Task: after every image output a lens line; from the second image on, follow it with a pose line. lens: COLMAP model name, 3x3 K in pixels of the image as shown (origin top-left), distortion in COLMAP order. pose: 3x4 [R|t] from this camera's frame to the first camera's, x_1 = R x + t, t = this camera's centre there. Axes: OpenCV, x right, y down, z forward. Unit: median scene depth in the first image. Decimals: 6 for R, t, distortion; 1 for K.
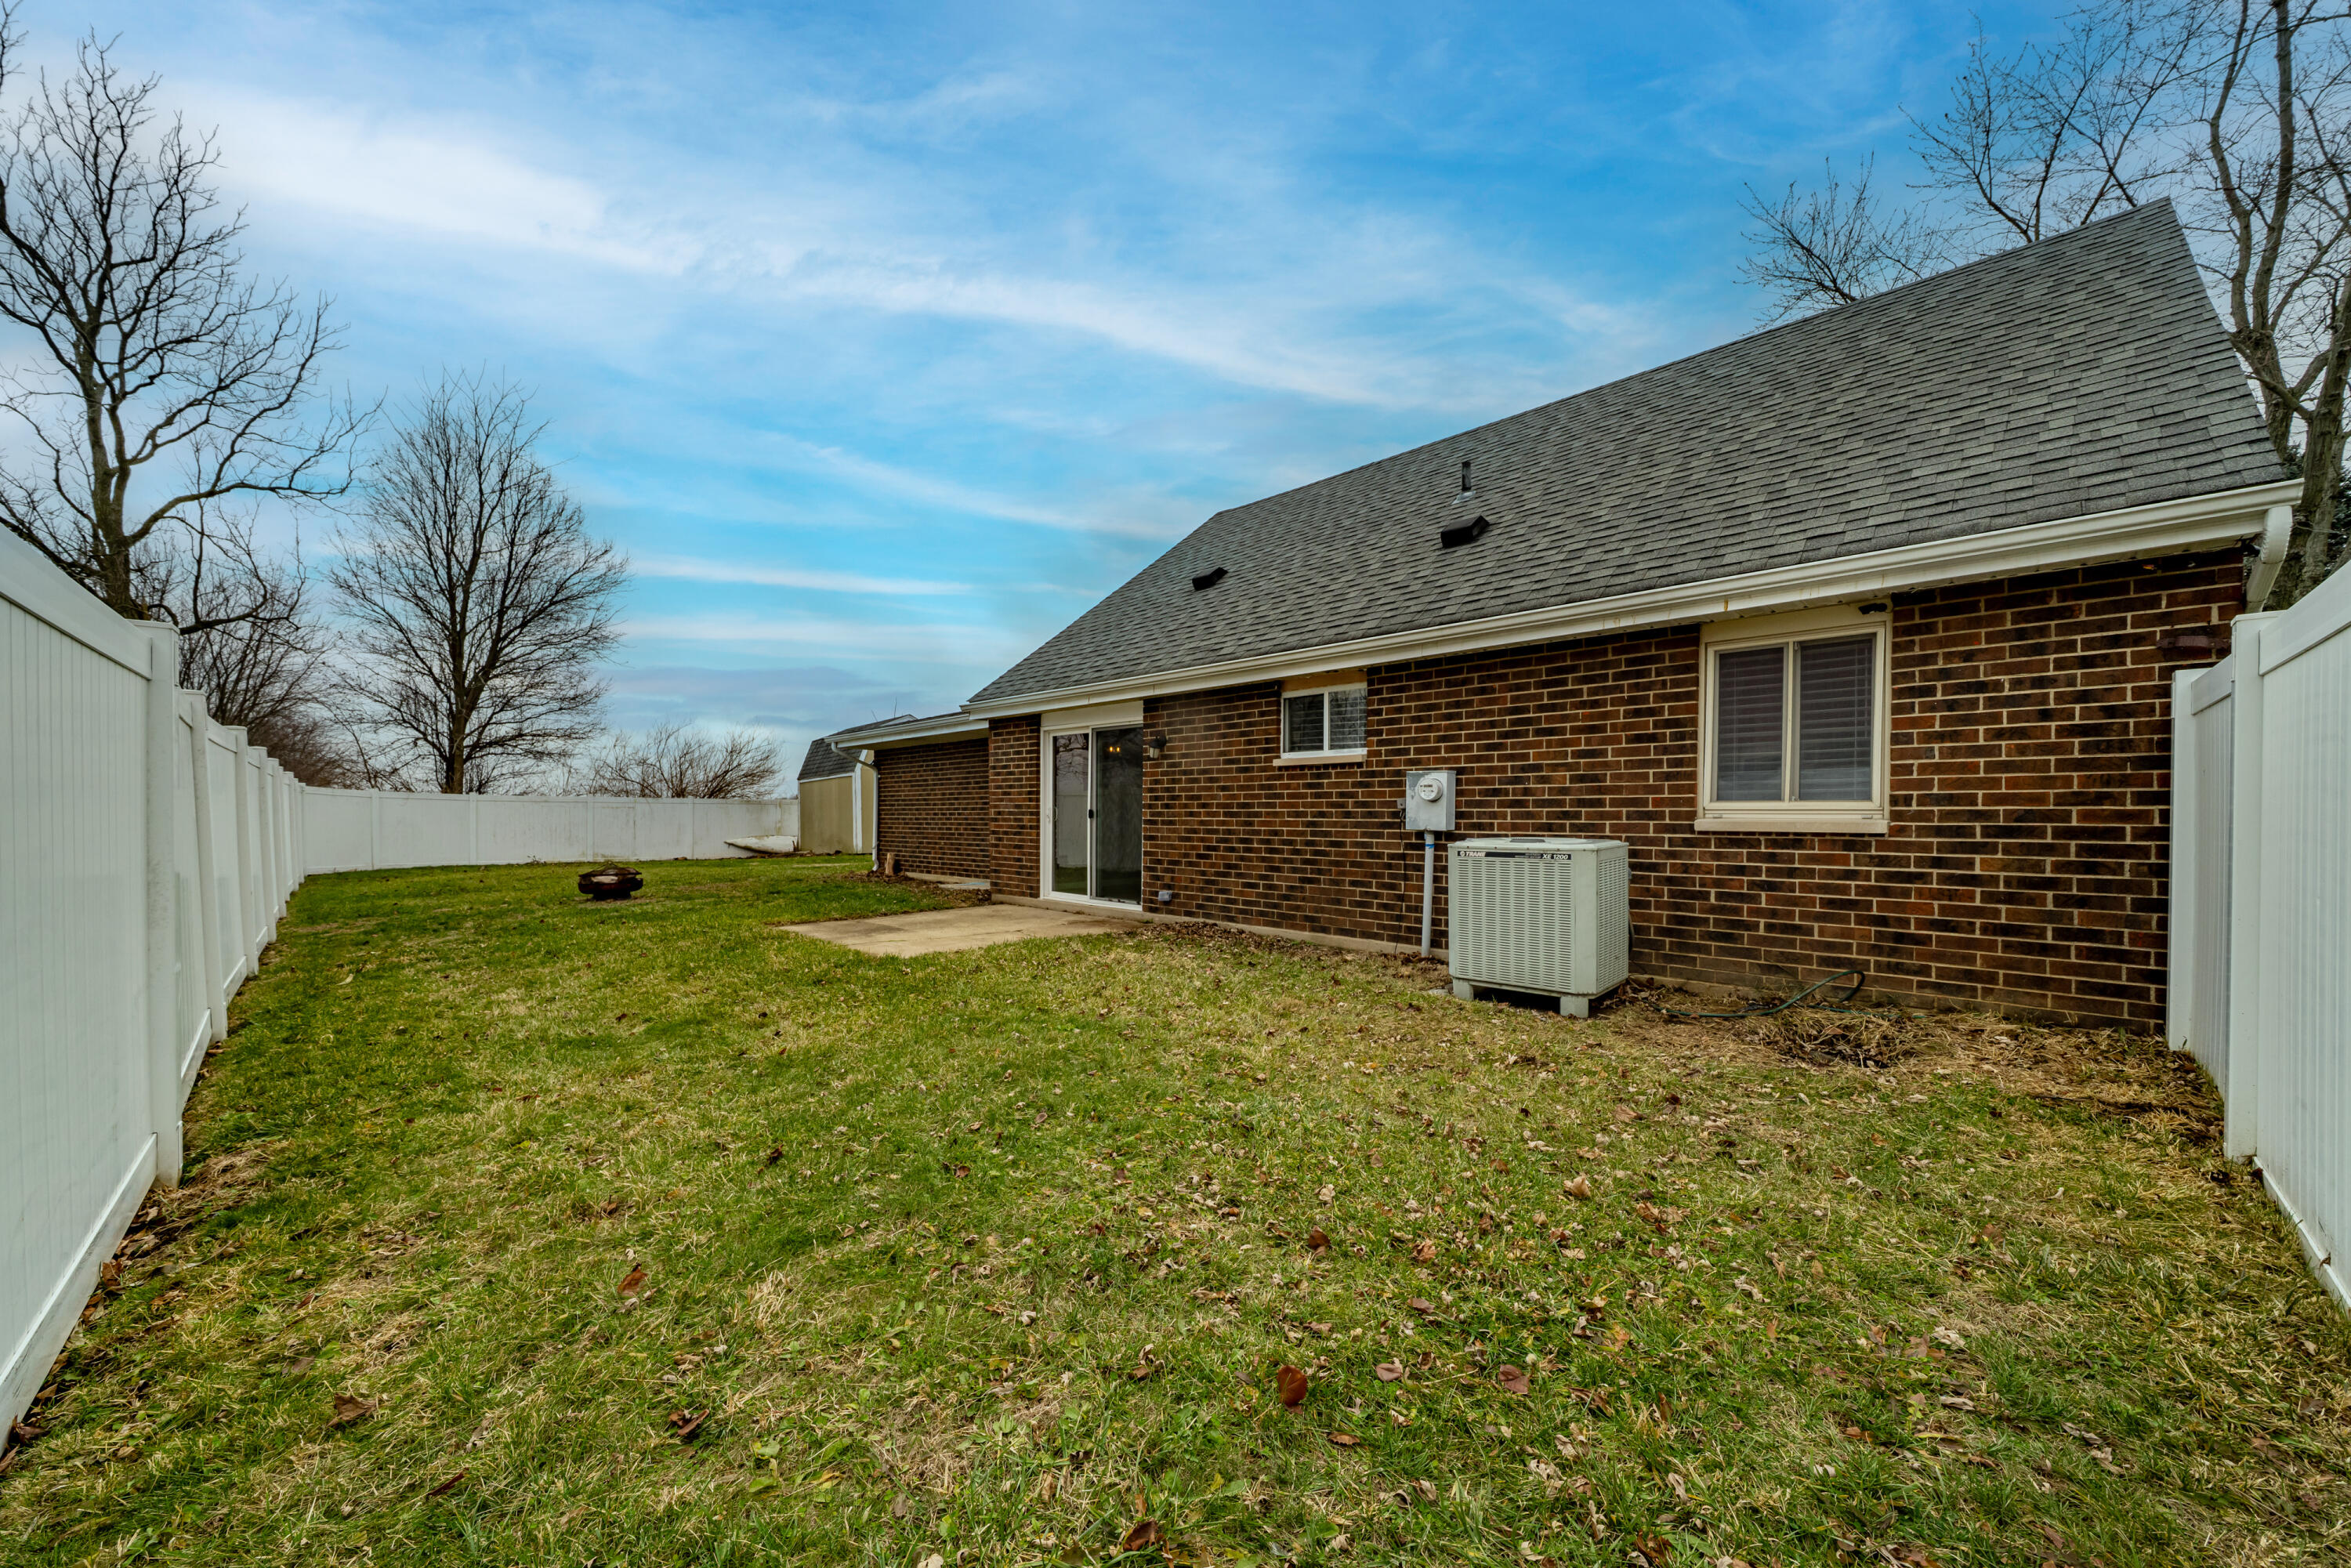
lens RADIAL K [[882.2, 0, 1179.7], [0, 882.2, 825.1], [0, 0, 1]] dist [0.000308, -0.000095]
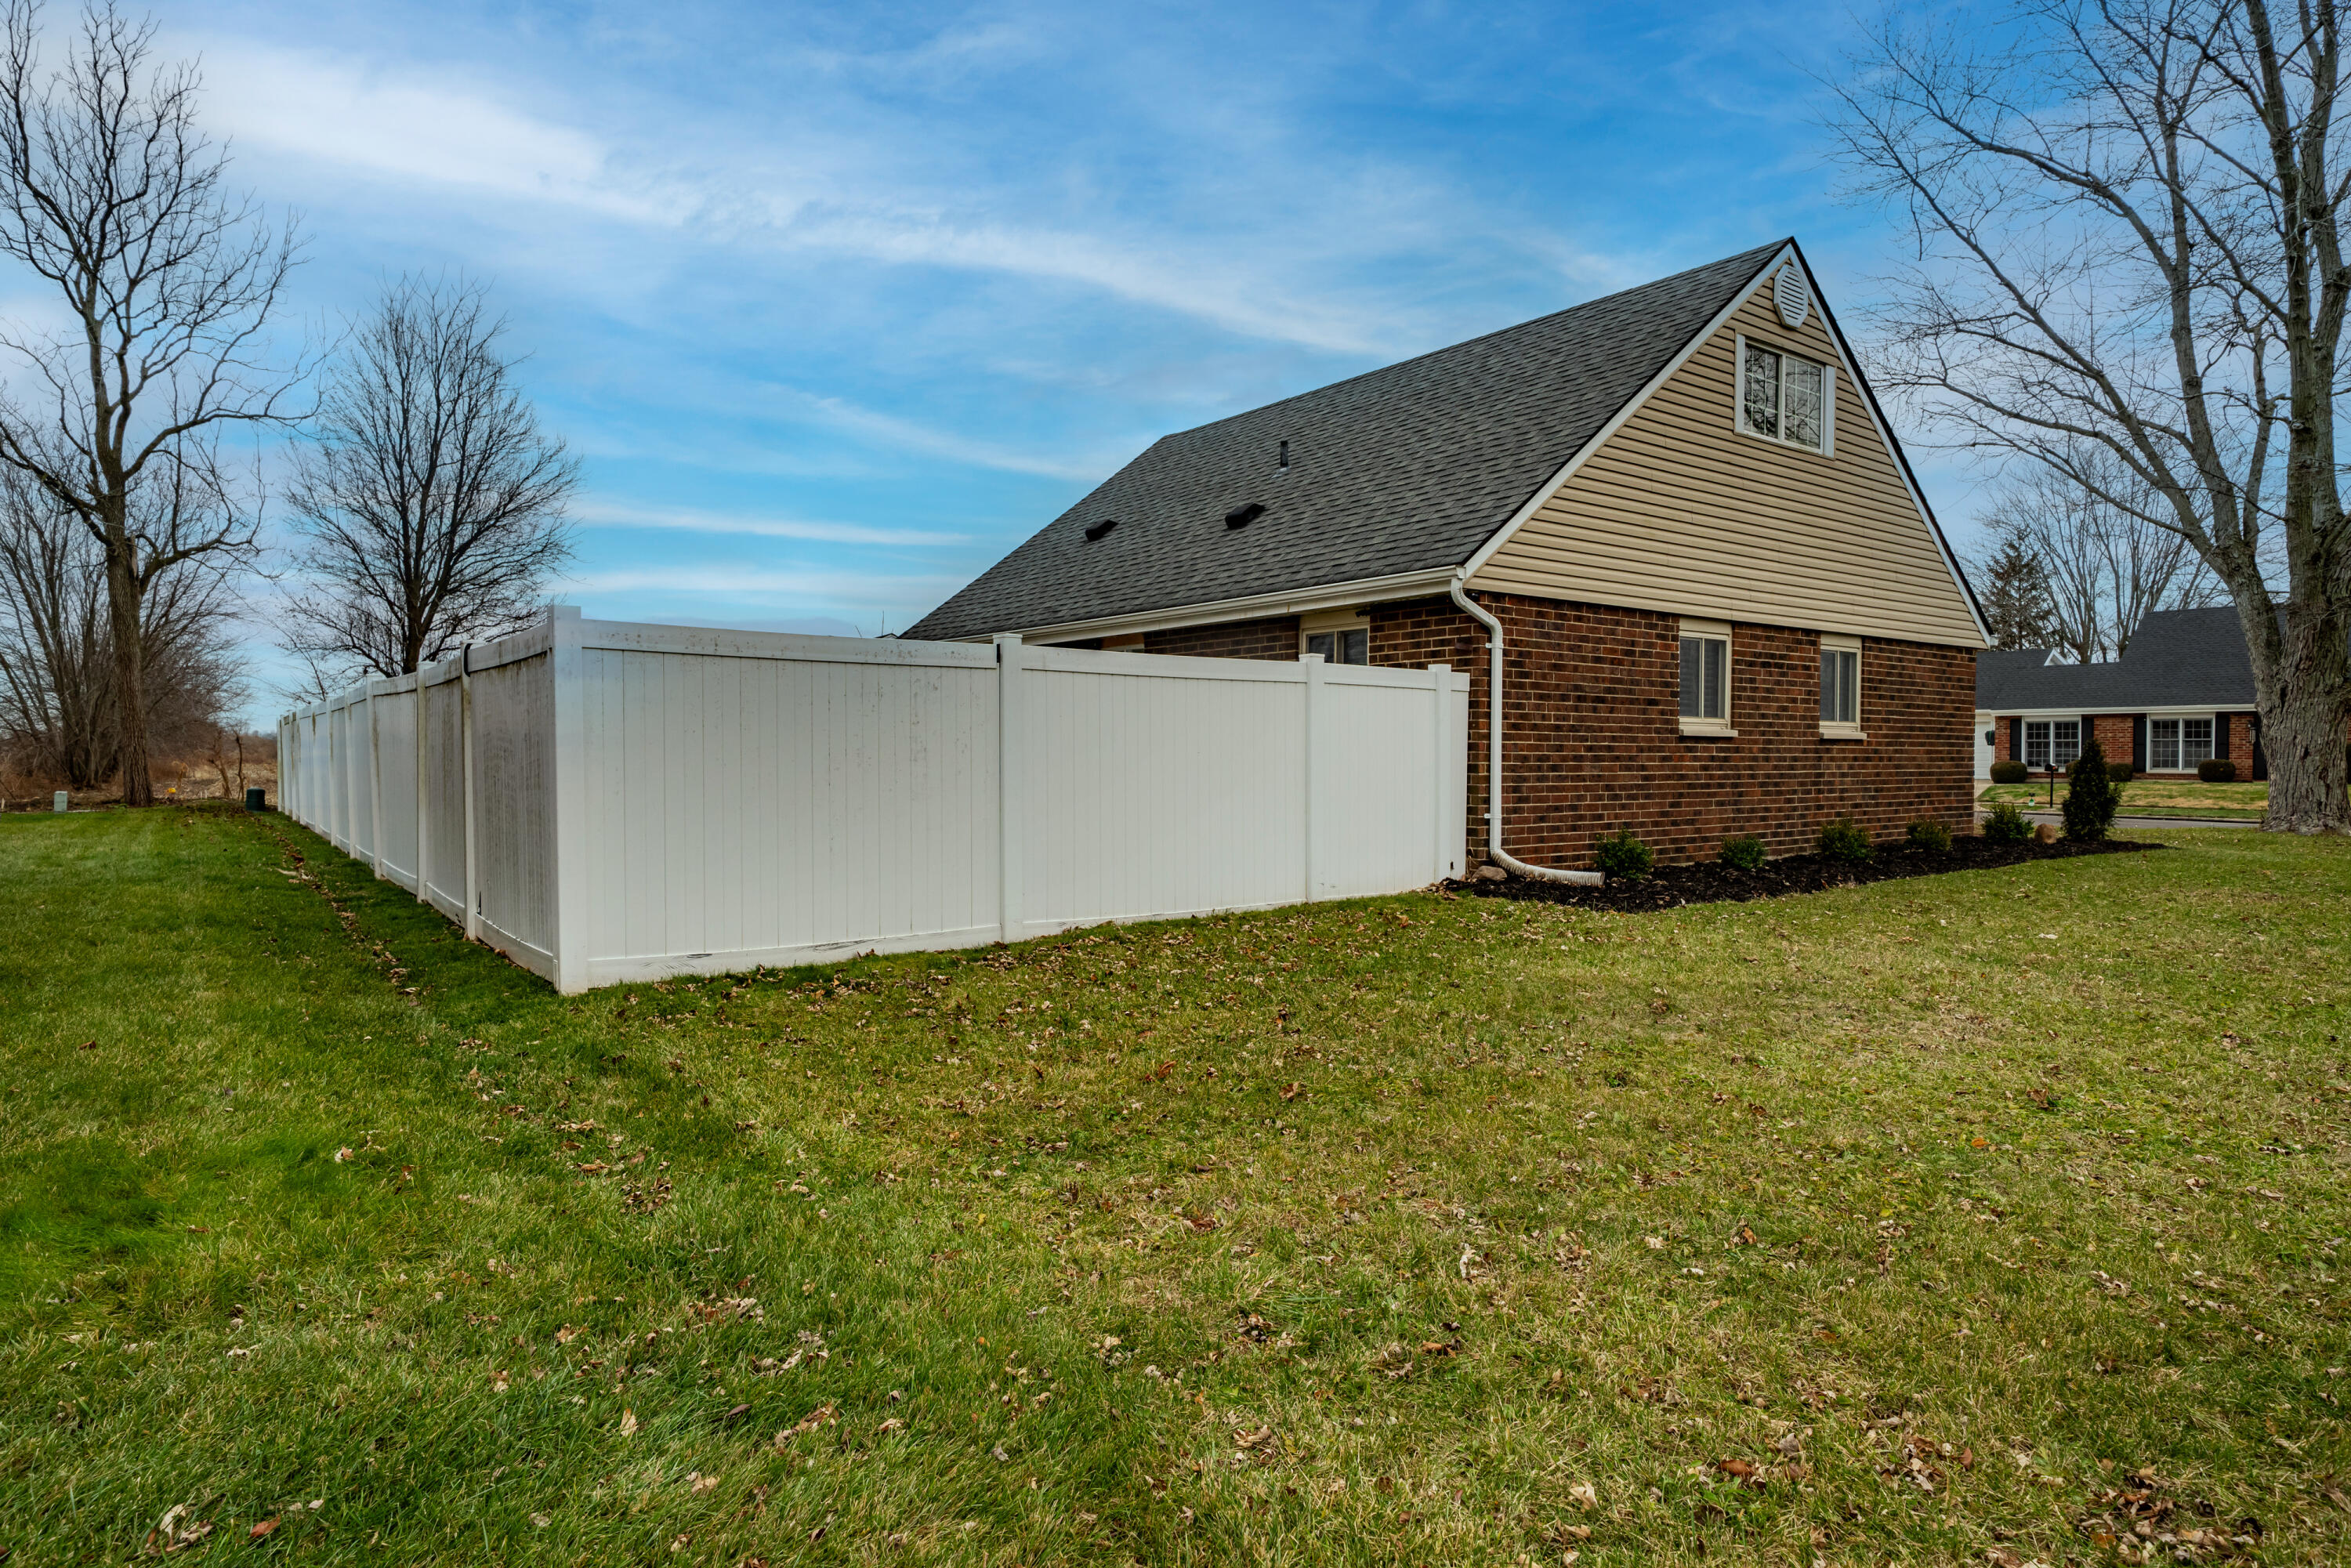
lens RADIAL K [[1309.1, 0, 1173.7], [0, 1309.1, 764.7], [0, 0, 1]] dist [0.003012, 0.000770]
pose [[0.991985, 0.002414, -0.126332, 0.467379], [-0.002704, 0.999994, -0.002129, 0.017408], [0.126326, 0.002454, 0.991986, -0.835917]]
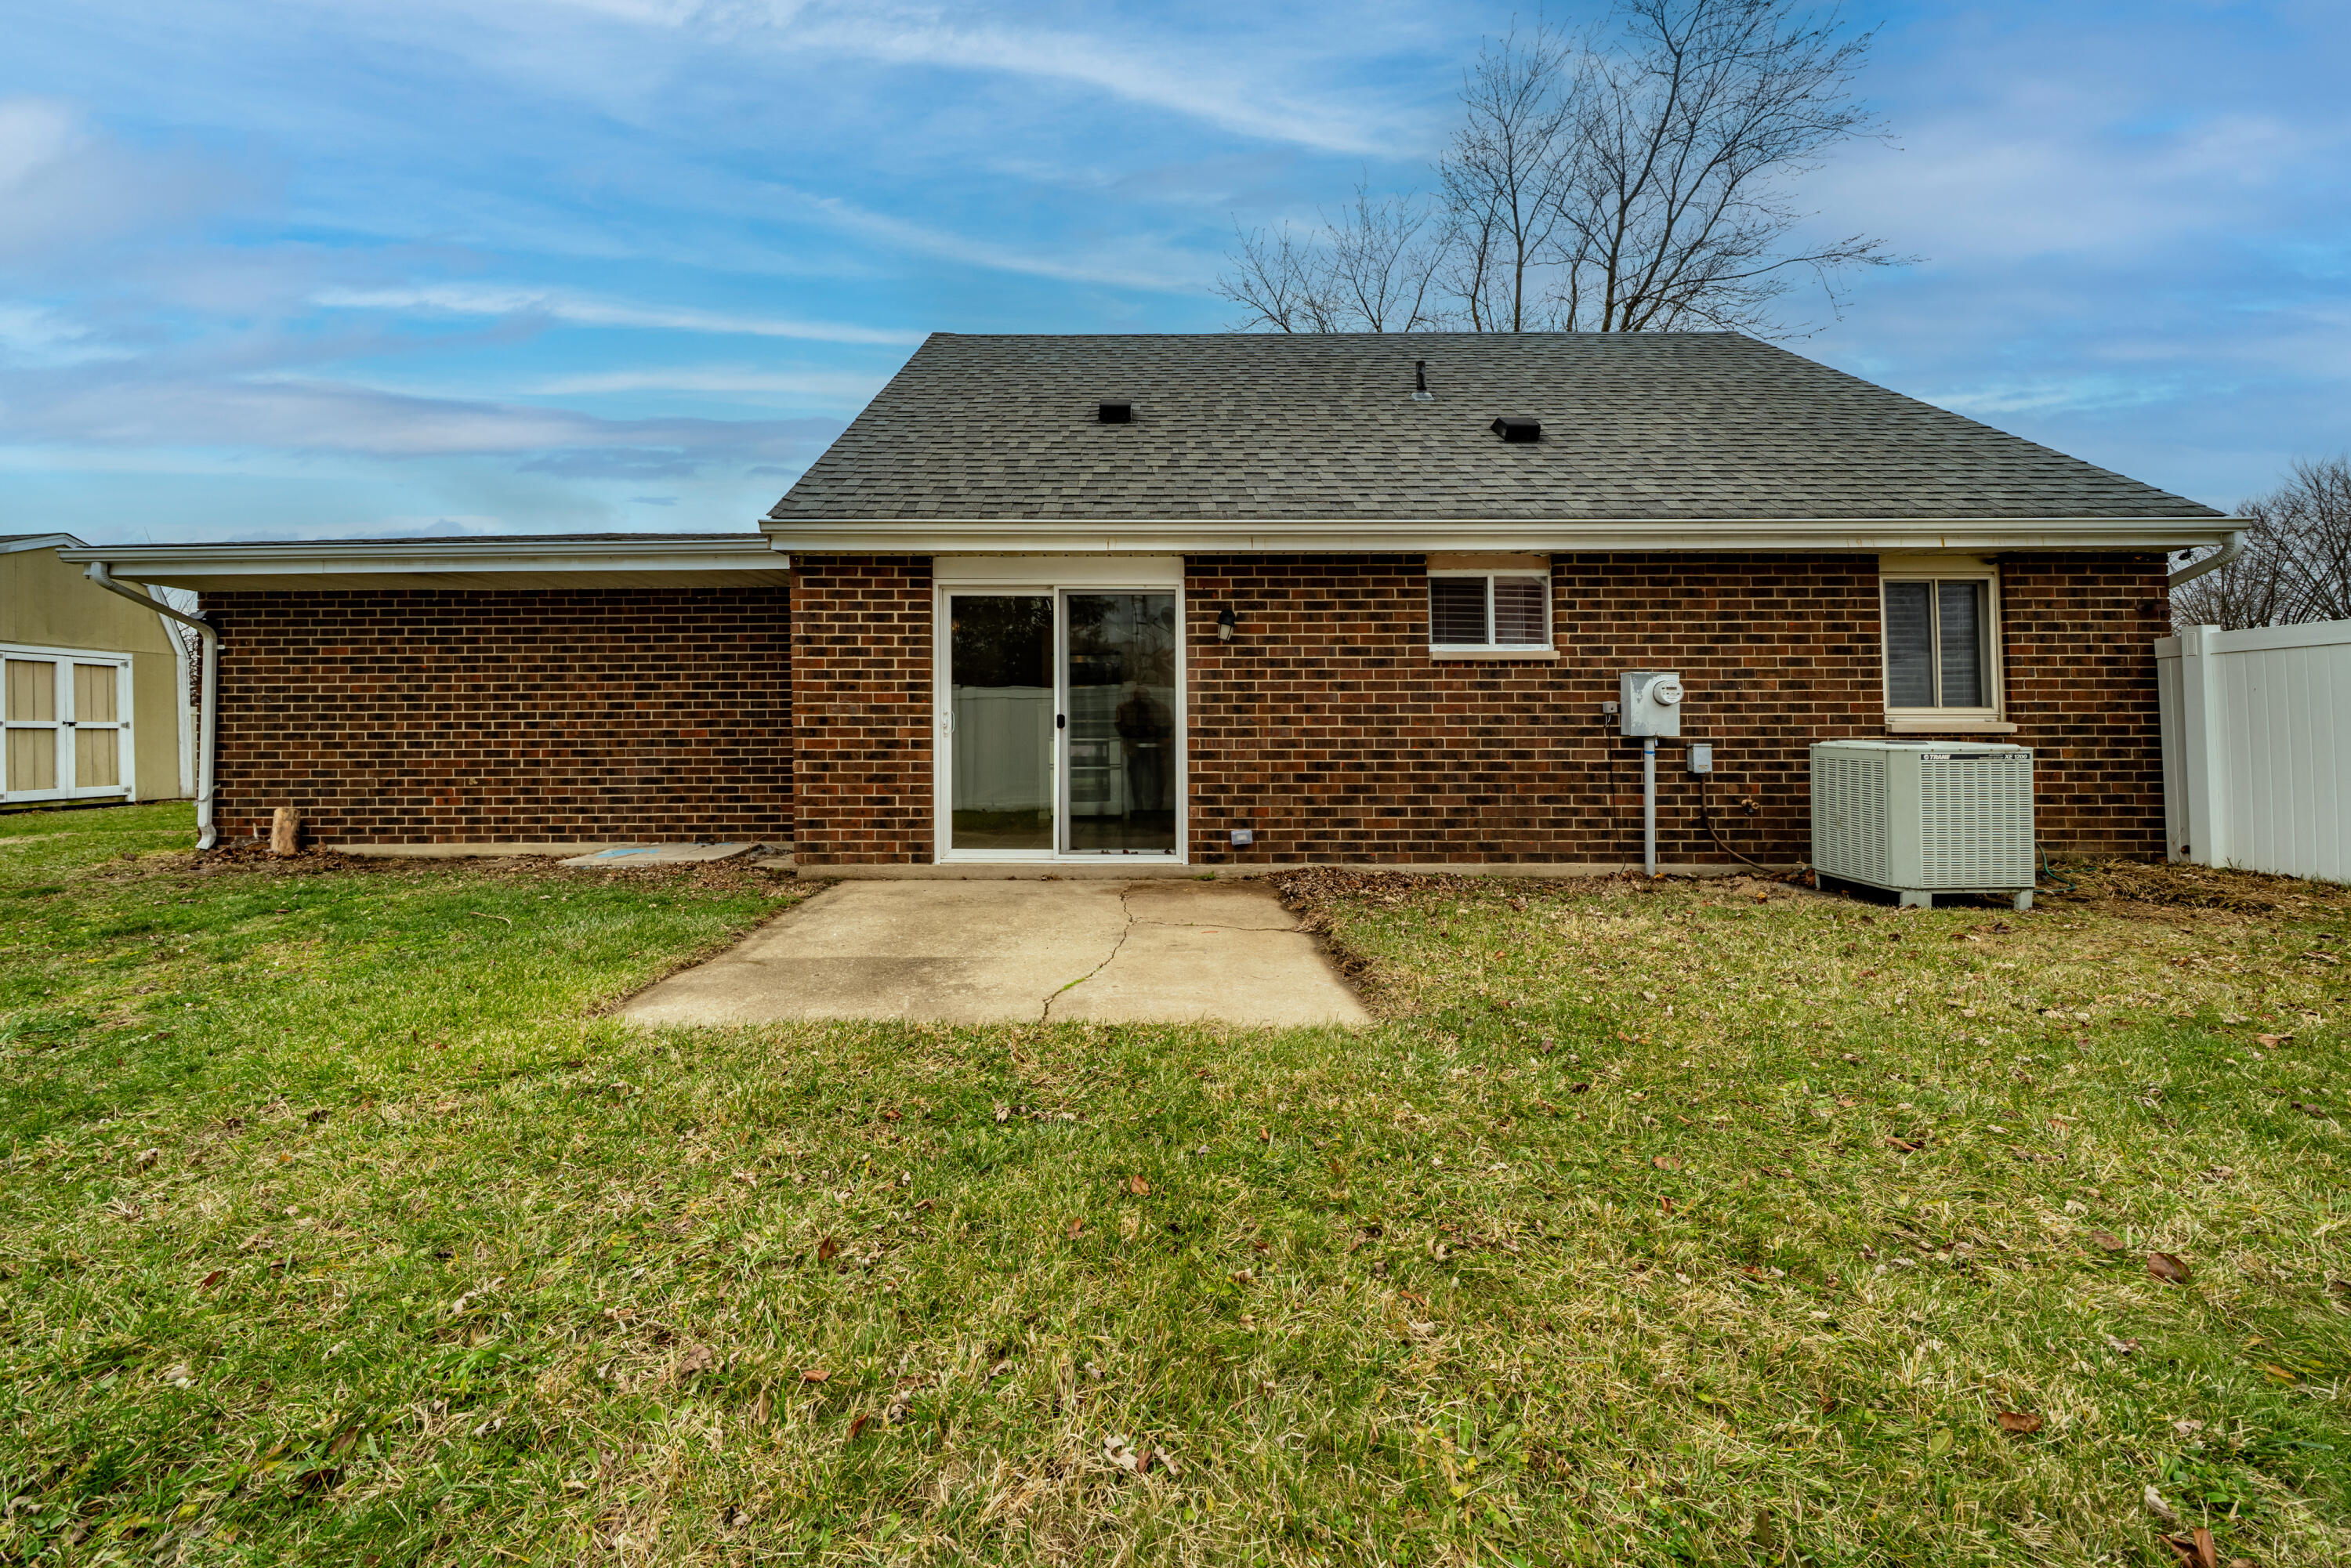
lens RADIAL K [[853.4, 0, 1170.8], [0, 853.4, 708.1], [0, 0, 1]] dist [-0.002454, -0.000205]
pose [[0.695955, 0.015278, 0.717922, -0.604368], [0.013204, 0.999332, -0.034067, 0.000066], [-0.717964, 0.033189, 0.695289, 0.625530]]
